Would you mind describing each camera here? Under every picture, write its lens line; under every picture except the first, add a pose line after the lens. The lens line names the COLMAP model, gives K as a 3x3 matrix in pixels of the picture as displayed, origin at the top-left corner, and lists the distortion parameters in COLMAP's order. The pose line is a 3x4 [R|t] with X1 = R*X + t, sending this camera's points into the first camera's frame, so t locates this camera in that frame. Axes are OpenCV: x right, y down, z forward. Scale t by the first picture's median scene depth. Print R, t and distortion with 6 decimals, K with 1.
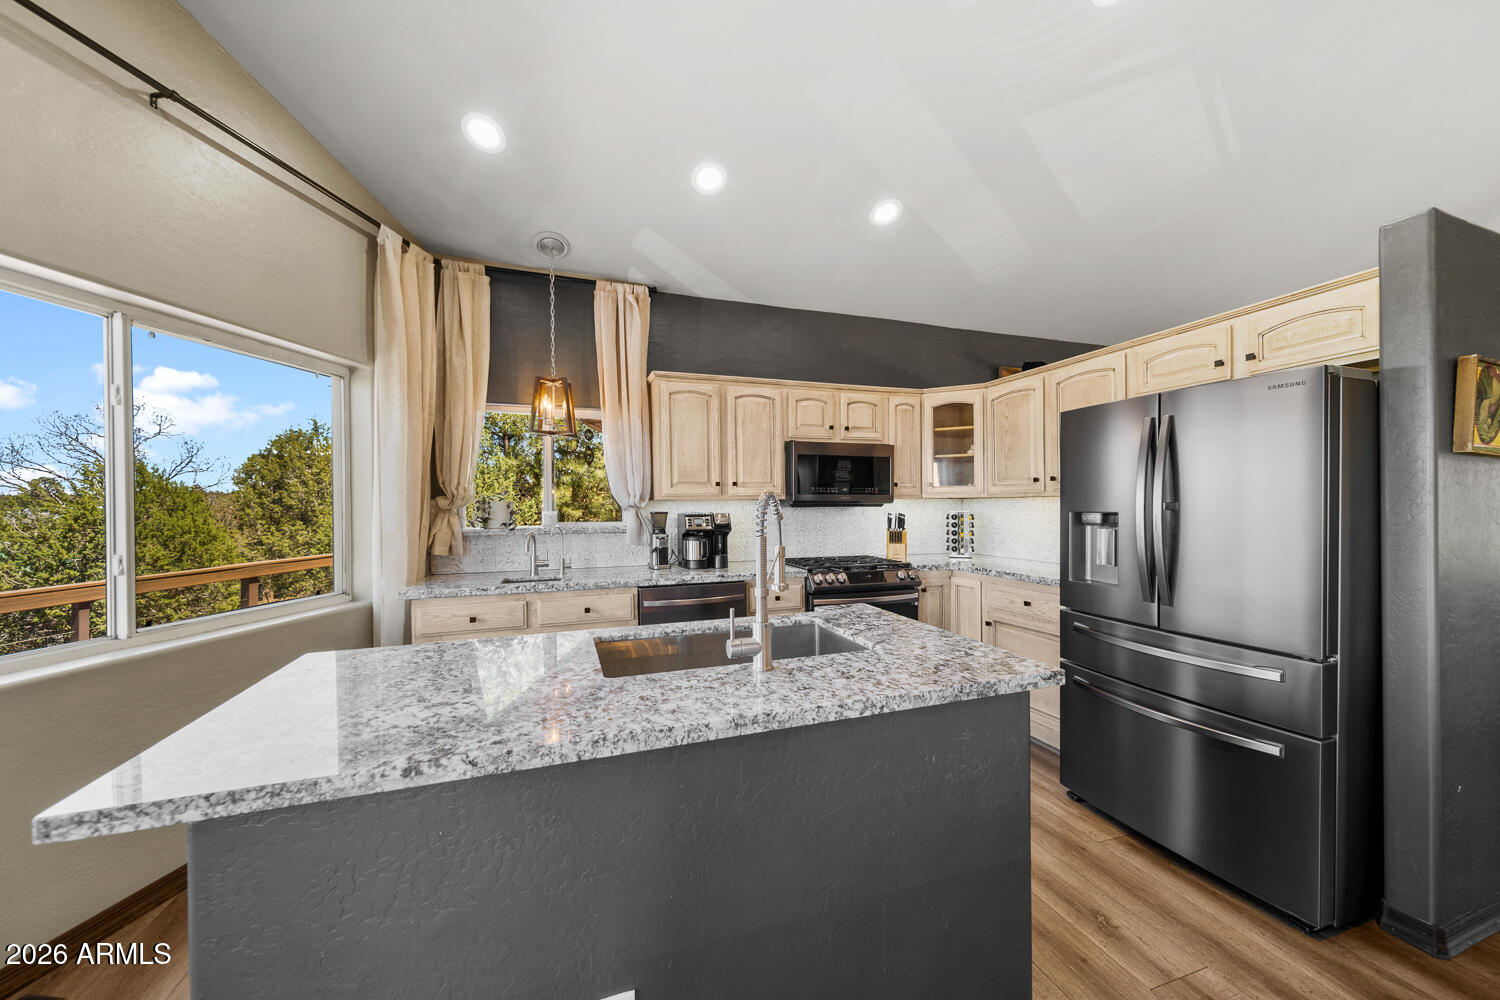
lens RADIAL K [[545.5, 0, 750.0], [0, 545.5, 500.0], [0, 0, 1]] dist [0.009641, 0.000076]
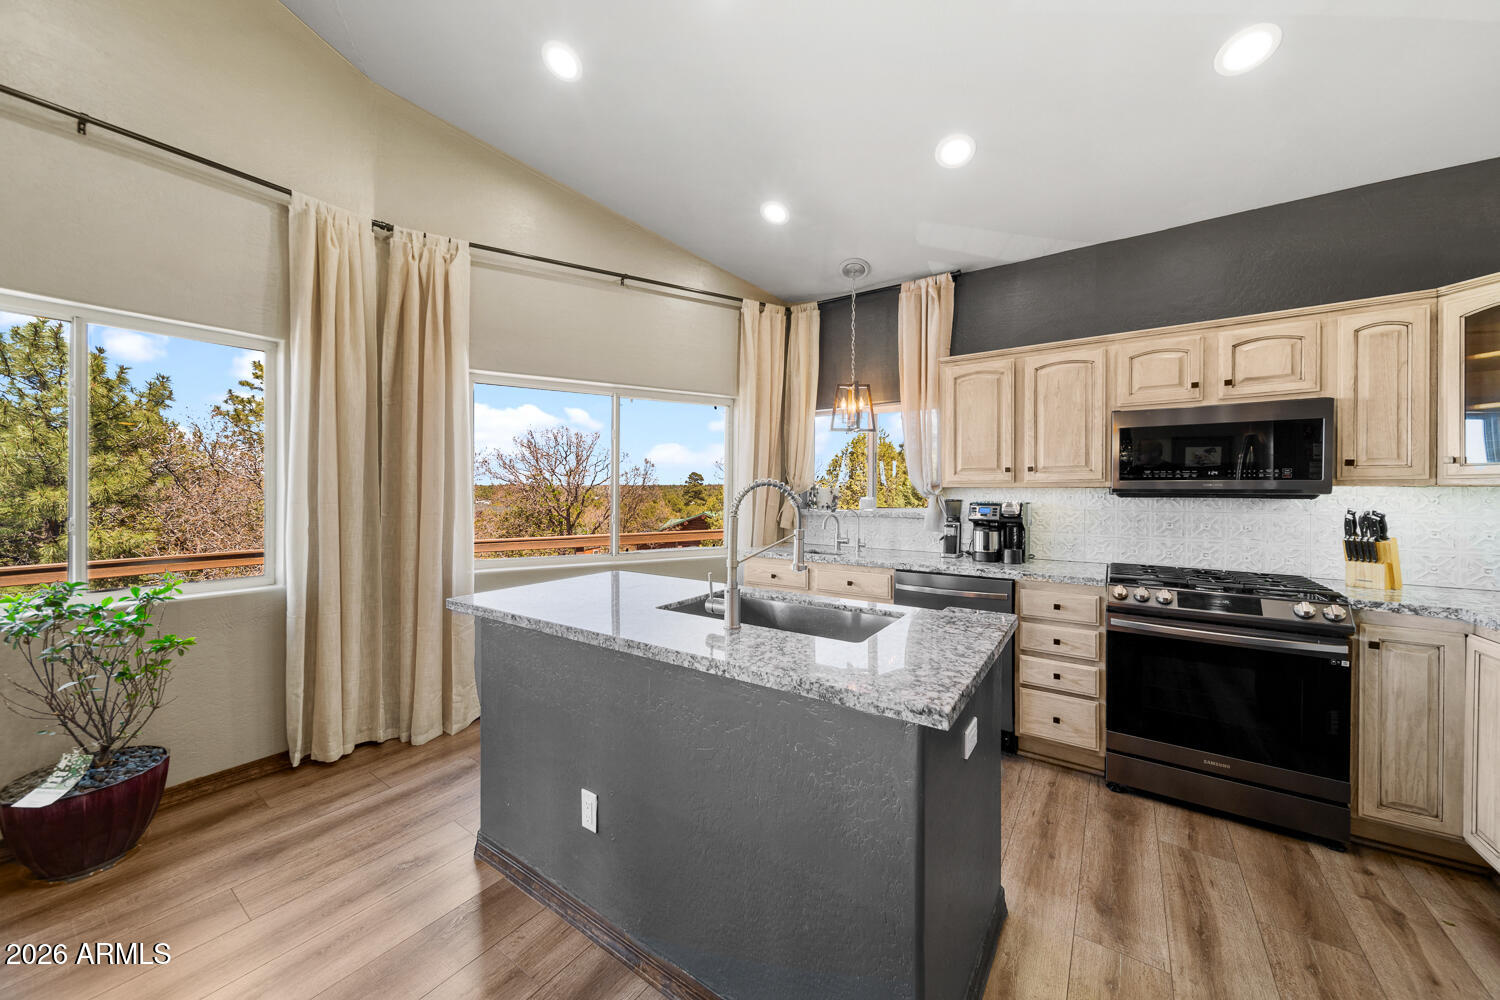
lens RADIAL K [[533.2, 0, 747.8], [0, 533.2, 486.4], [0, 0, 1]] dist [0.008494, -0.000029]
pose [[0.593124, 0.000427, -0.805111, 0.391894], [-0.003958, 0.999989, -0.002386, 0.001967], [0.805101, 0.004601, 0.593120, 0.134592]]
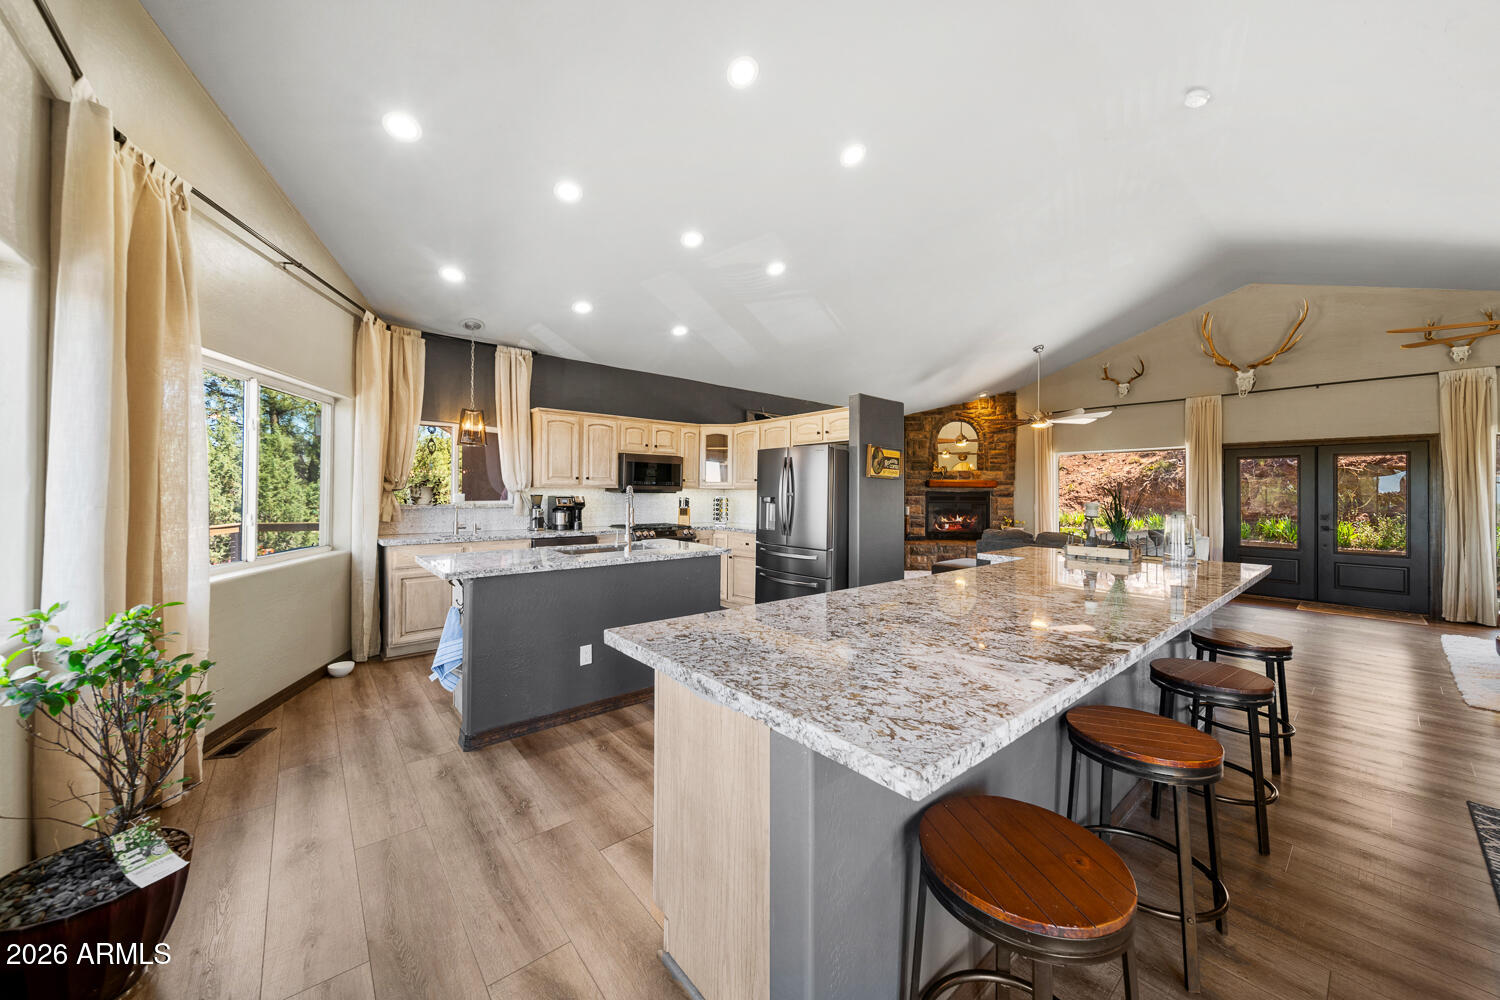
lens RADIAL K [[533.2, 0, 747.8], [0, 533.2, 486.4], [0, 0, 1]] dist [0.008494, -0.000029]
pose [[0.934762, 0.018355, 0.354800, -0.147266], [-0.017536, 0.999831, -0.005522, -0.004380], [-0.354841, -0.001060, 0.934926, -0.676060]]
